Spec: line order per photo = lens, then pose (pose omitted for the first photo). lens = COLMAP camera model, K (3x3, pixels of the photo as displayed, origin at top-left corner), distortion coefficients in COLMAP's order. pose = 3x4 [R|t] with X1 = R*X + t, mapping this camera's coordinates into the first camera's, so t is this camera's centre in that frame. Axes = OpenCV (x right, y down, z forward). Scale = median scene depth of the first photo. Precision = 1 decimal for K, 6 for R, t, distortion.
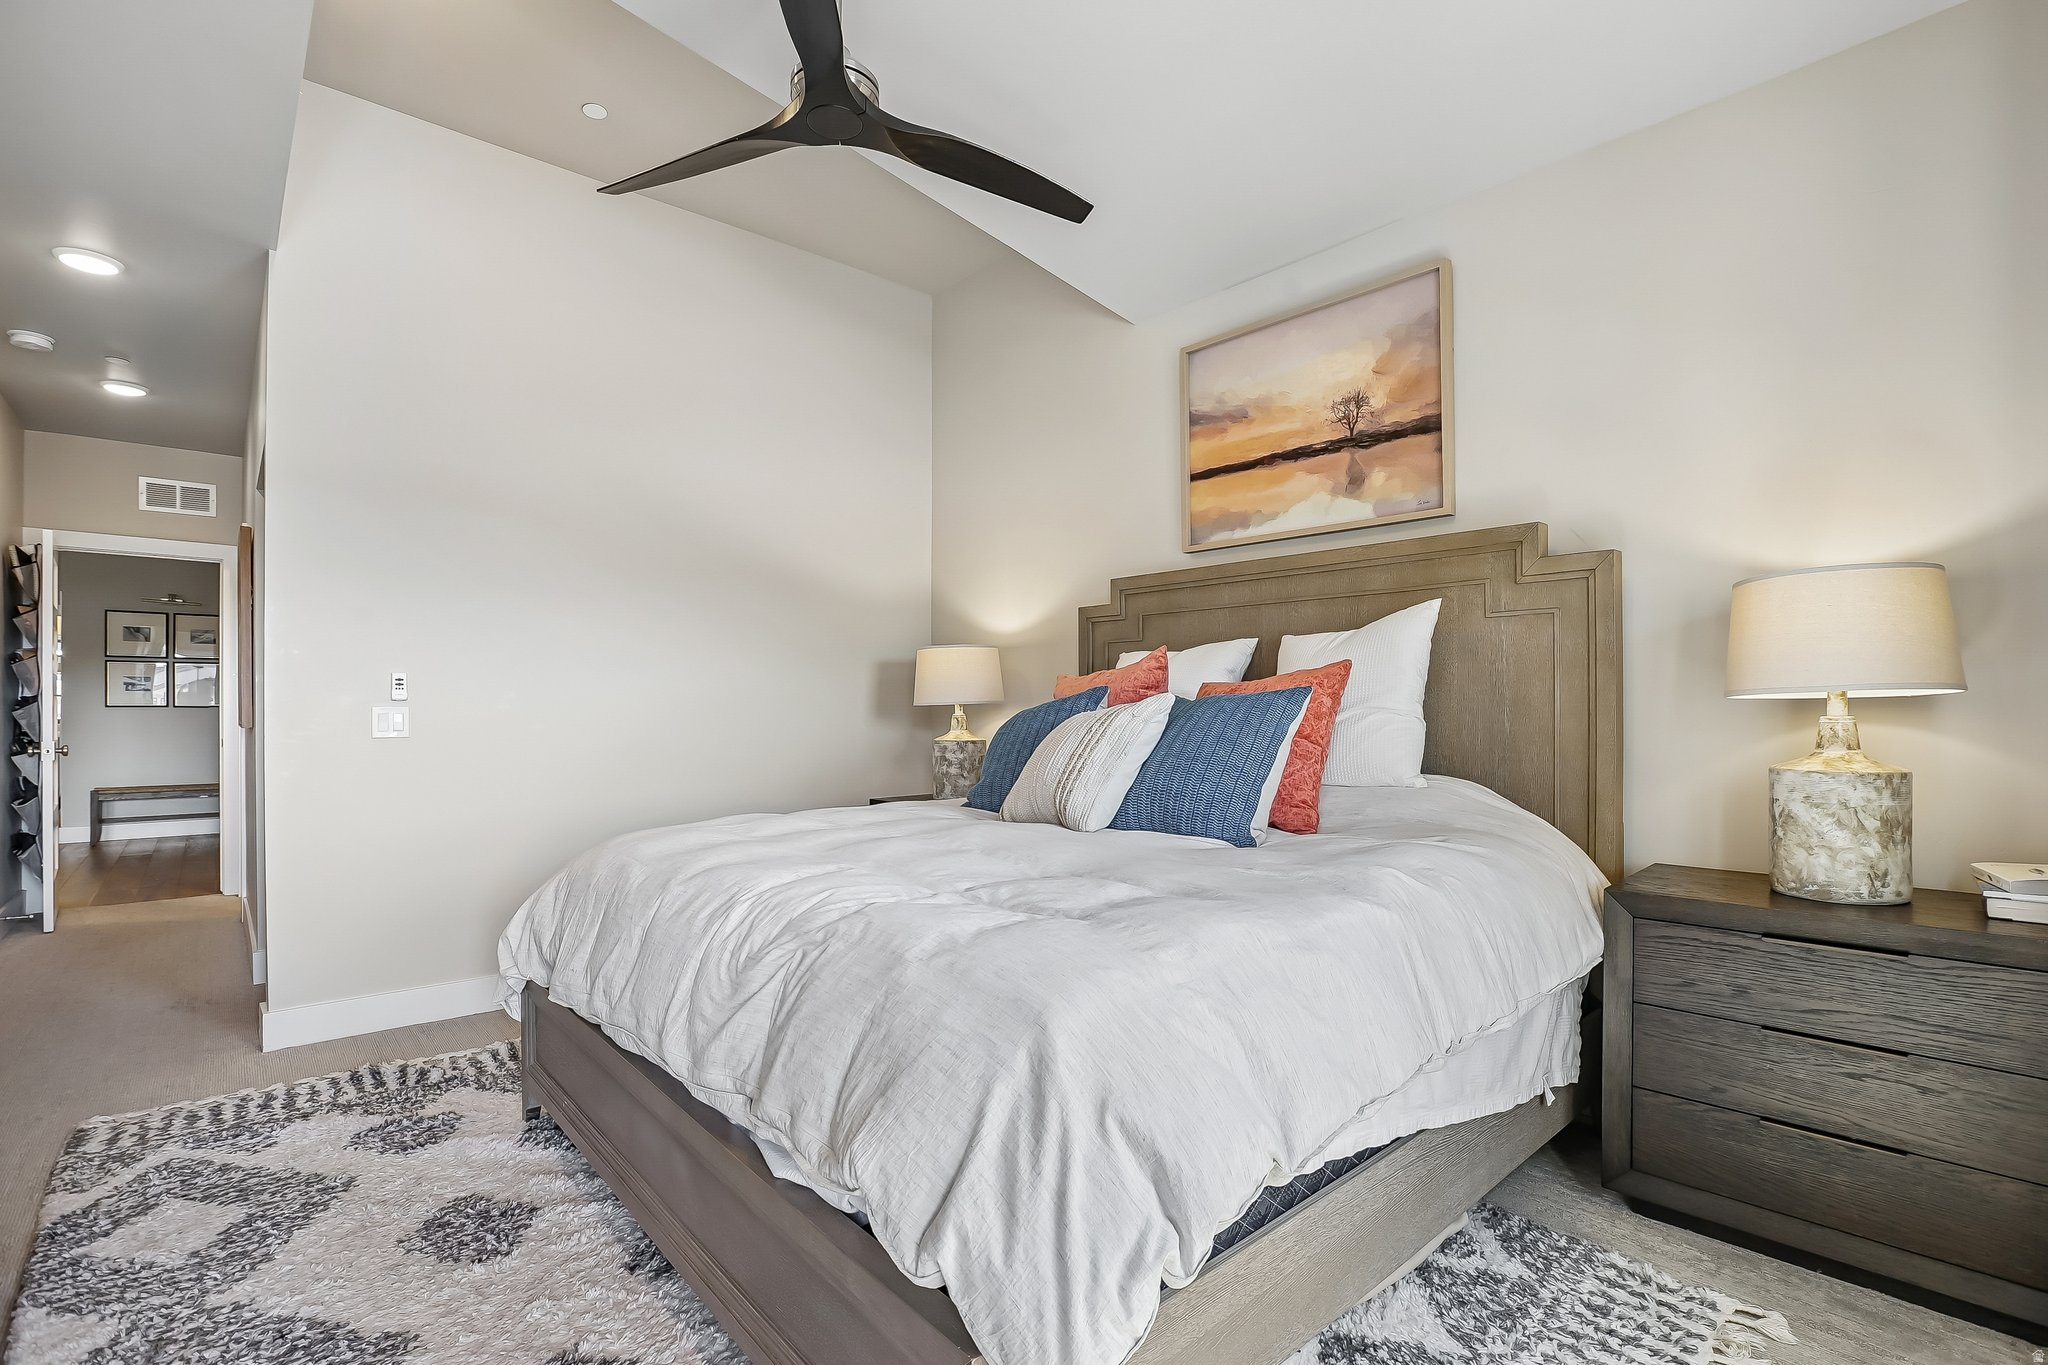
lens RADIAL K [[953.9, 0, 1025.4], [0, 953.9, 697.9], [0, 0, 1]] dist [-0.012495, 0.000141]
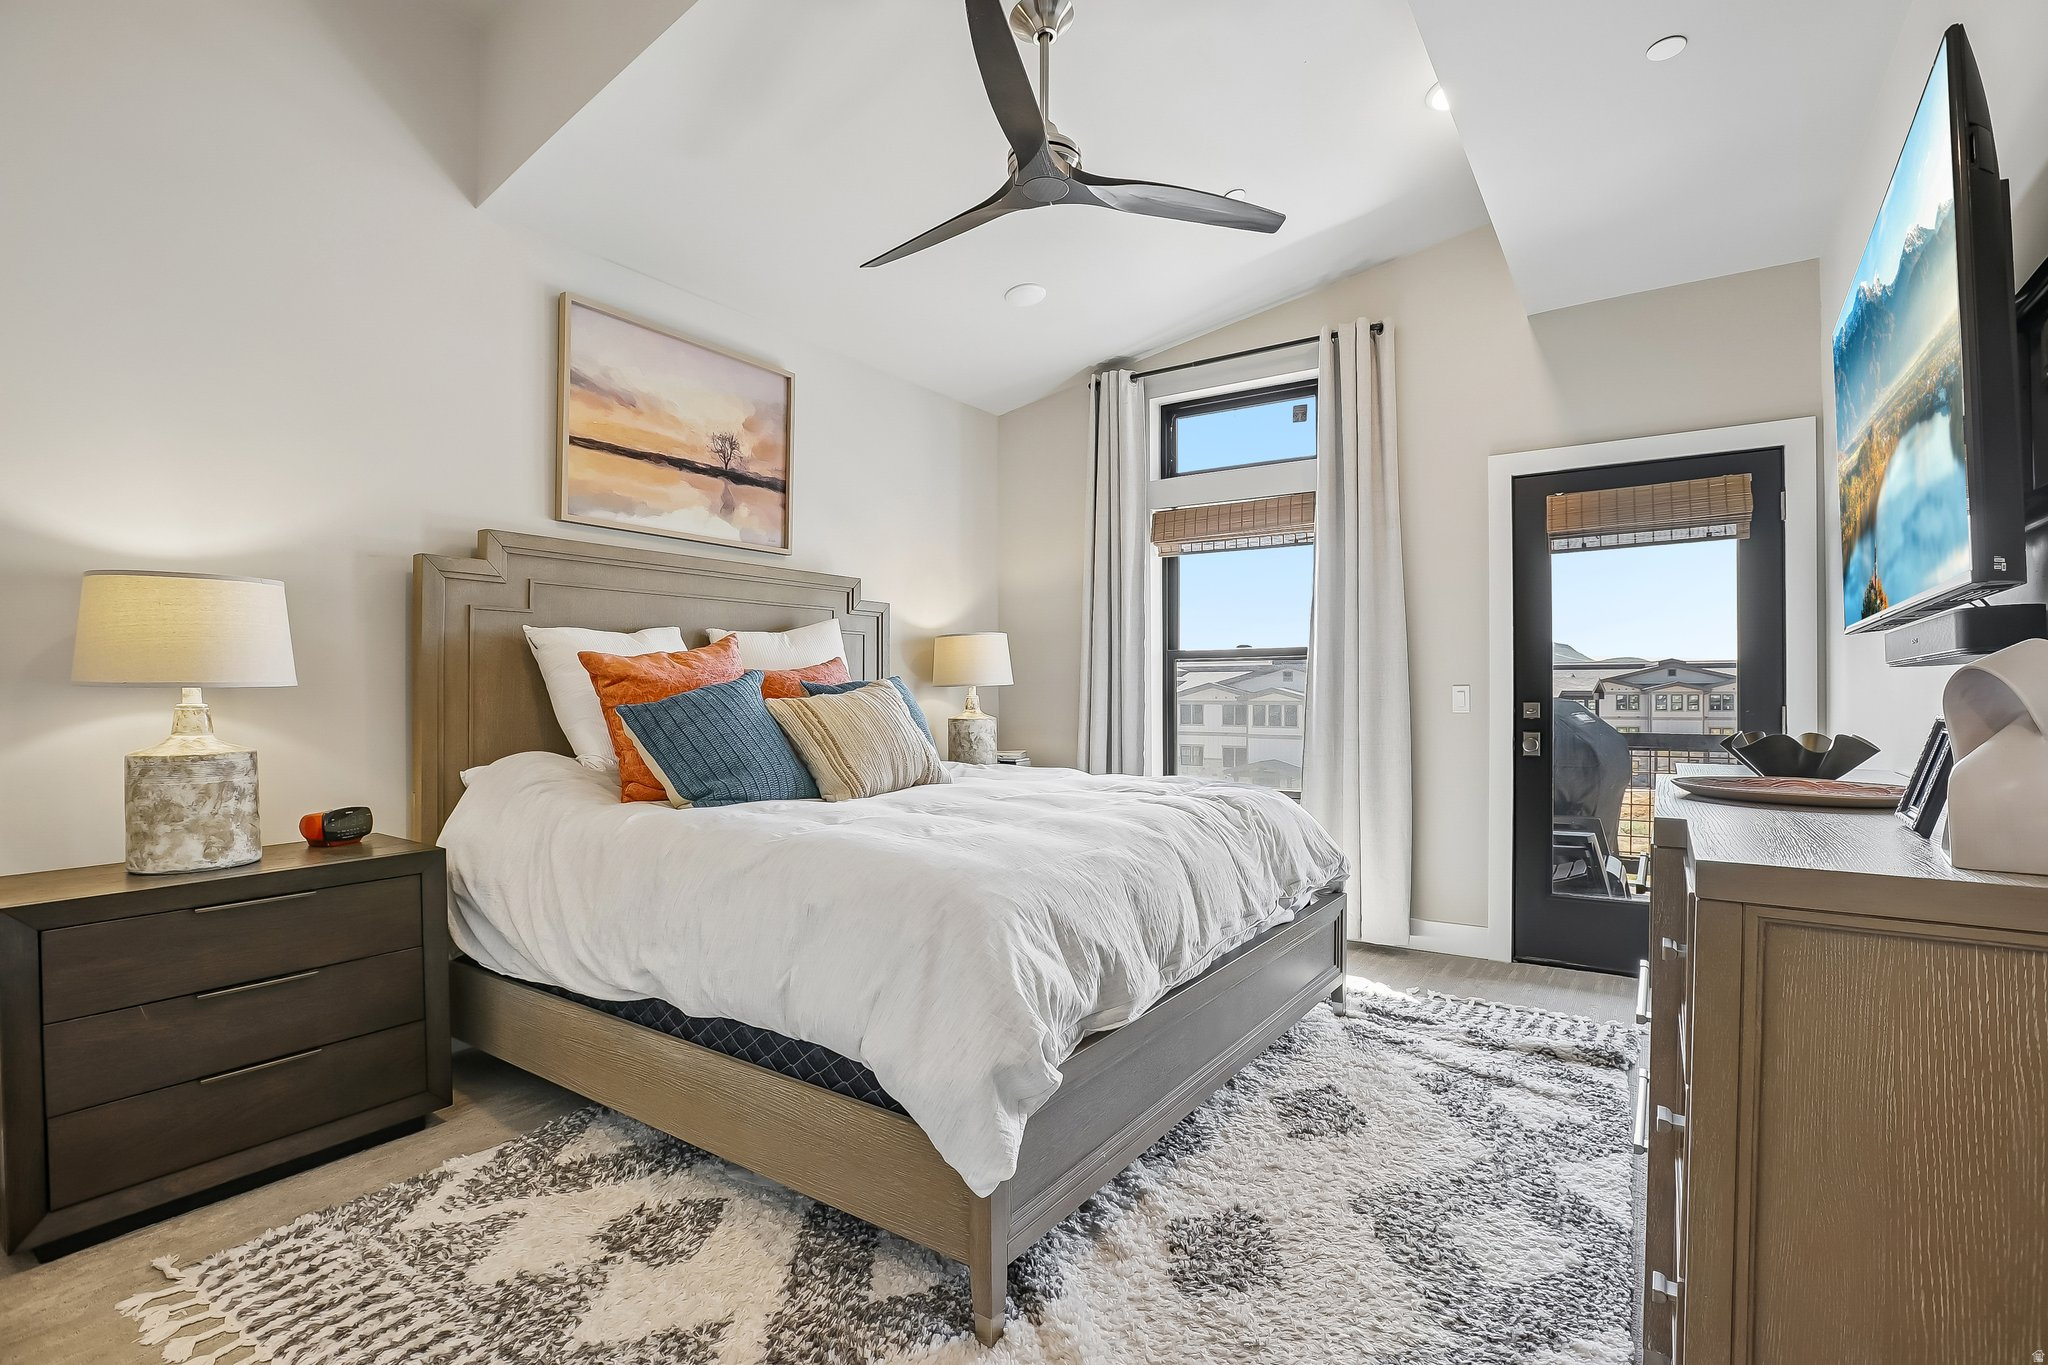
lens RADIAL K [[953.9, 0, 1025.4], [0, 953.9, 697.9], [0, 0, 1]] dist [-0.012495, 0.000141]
pose [[-0.229802, 0.007348, 0.973210, -0.920434], [0.009403, 0.999942, -0.005329, 0.027058], [-0.973192, 0.007926, -0.229858, 0.903188]]
